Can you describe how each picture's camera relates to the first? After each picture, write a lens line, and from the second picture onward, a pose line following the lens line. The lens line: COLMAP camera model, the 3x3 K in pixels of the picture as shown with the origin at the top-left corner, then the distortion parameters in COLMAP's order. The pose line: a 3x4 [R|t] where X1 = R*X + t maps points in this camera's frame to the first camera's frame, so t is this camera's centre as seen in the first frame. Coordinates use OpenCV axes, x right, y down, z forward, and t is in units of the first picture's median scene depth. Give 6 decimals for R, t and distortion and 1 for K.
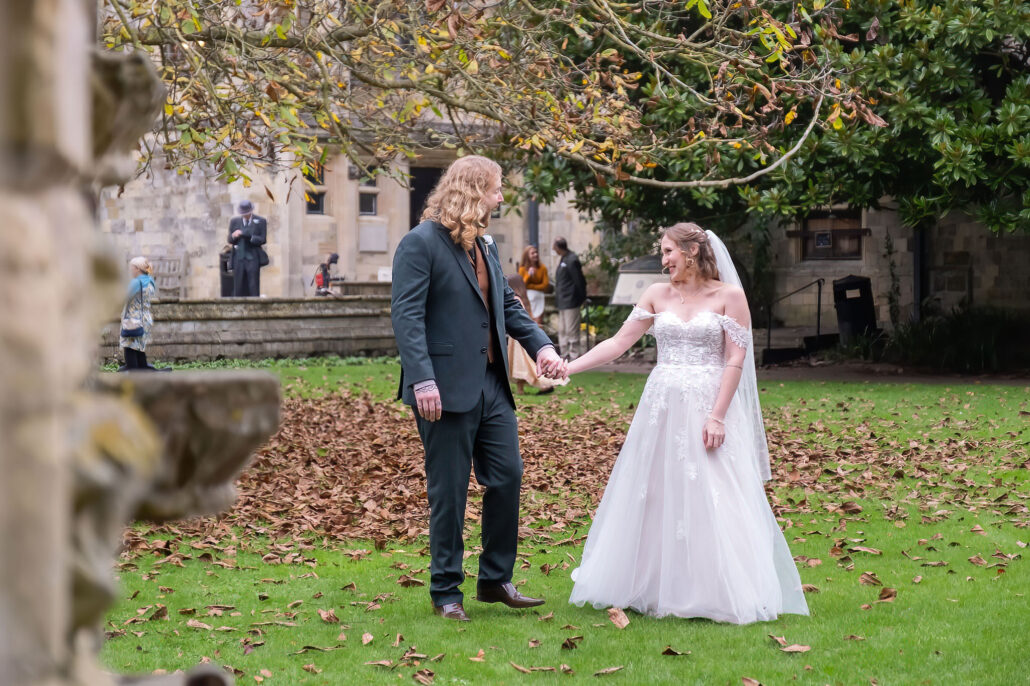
lens RADIAL K [[2535.0, 0, 515.0], [0, 2535.0, 343.0], [0, 0, 1]] dist [0.013072, -0.162842]
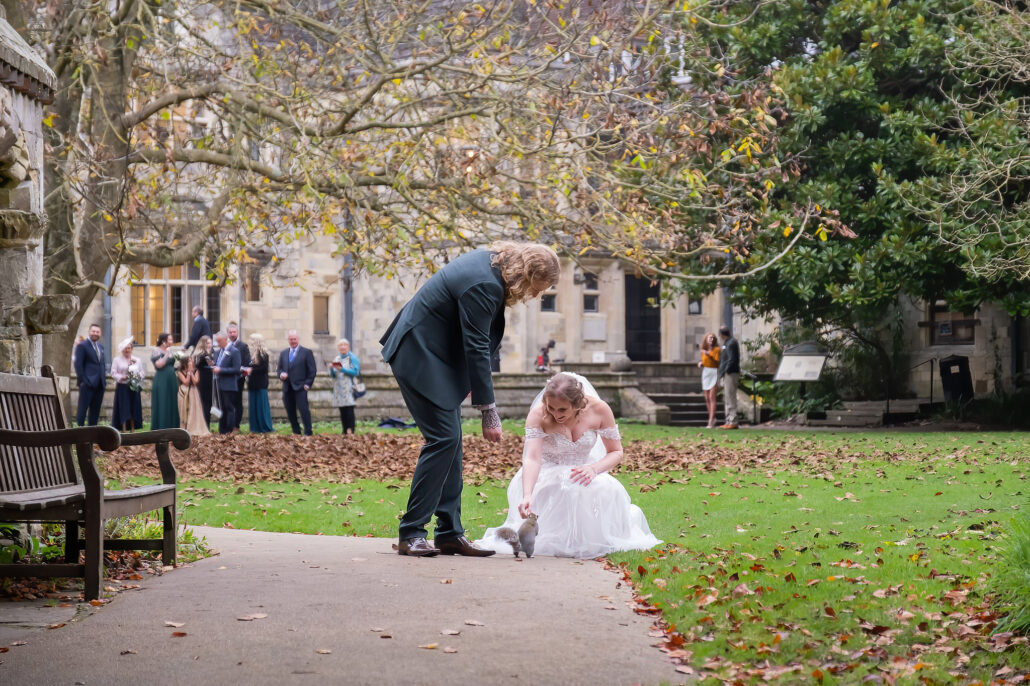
lens RADIAL K [[2535.0, 0, 515.0], [0, 2535.0, 343.0], [0, 0, 1]] dist [0.013072, -0.162842]
pose [[0.986776, -0.005095, -0.162007, 0.121929], [-0.002613, 0.998876, -0.047328, 0.028196], [0.162066, 0.047125, 0.985654, -0.291791]]
